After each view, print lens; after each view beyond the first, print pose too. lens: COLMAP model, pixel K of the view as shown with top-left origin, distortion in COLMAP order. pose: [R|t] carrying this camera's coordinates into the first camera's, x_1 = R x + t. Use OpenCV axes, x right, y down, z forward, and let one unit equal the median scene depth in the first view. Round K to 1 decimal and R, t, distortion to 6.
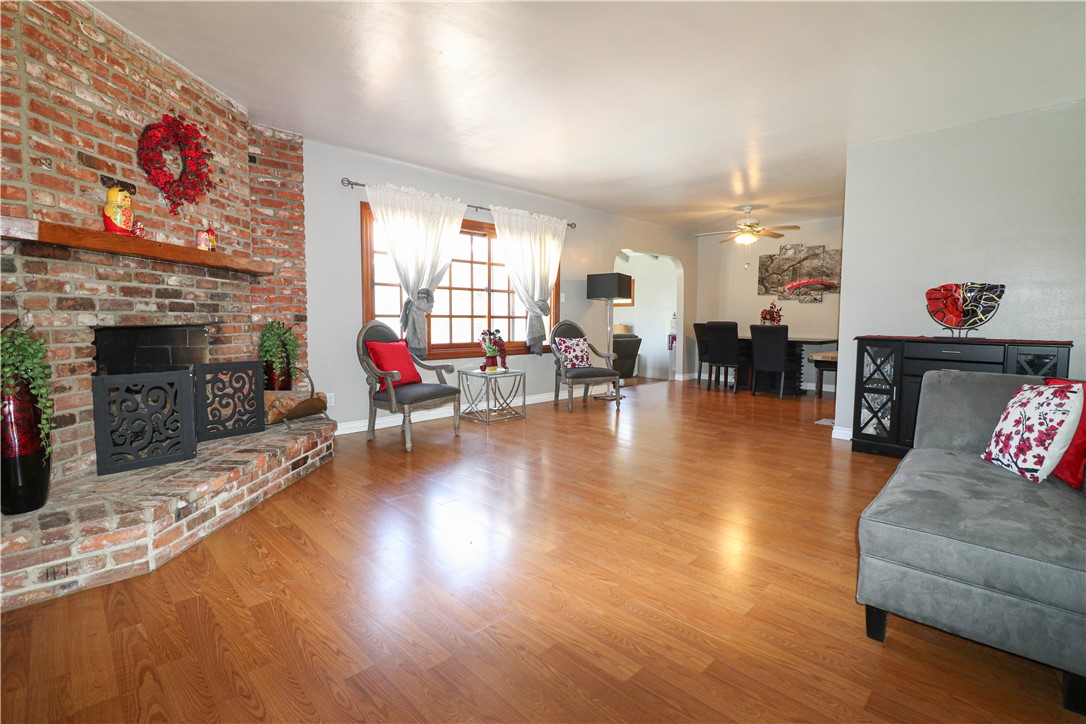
lens RADIAL K [[505.1, 0, 539.8], [0, 505.1, 349.7], [0, 0, 1]] dist [0.001101, -0.012895]
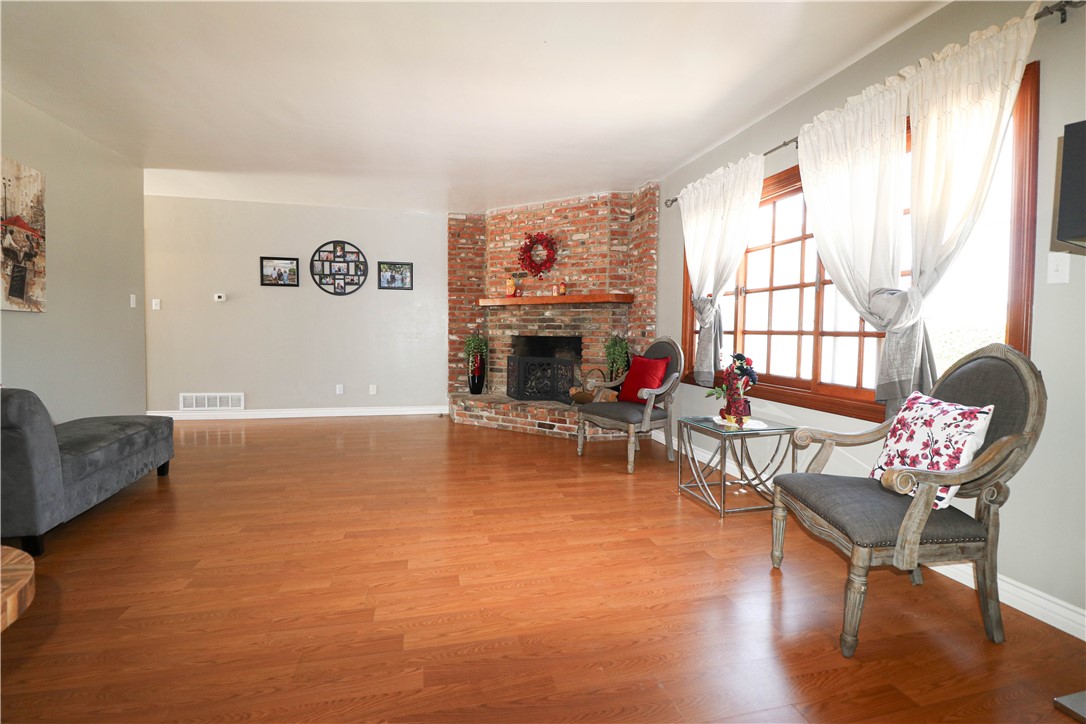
lens RADIAL K [[505.1, 0, 539.8], [0, 505.1, 349.7], [0, 0, 1]] dist [0.001101, -0.012895]
pose [[-0.513351, 0.024469, -0.857830, 0.915178], [-0.065033, 0.995610, 0.067317, -0.119440], [0.855711, 0.090344, -0.509506, 1.864956]]
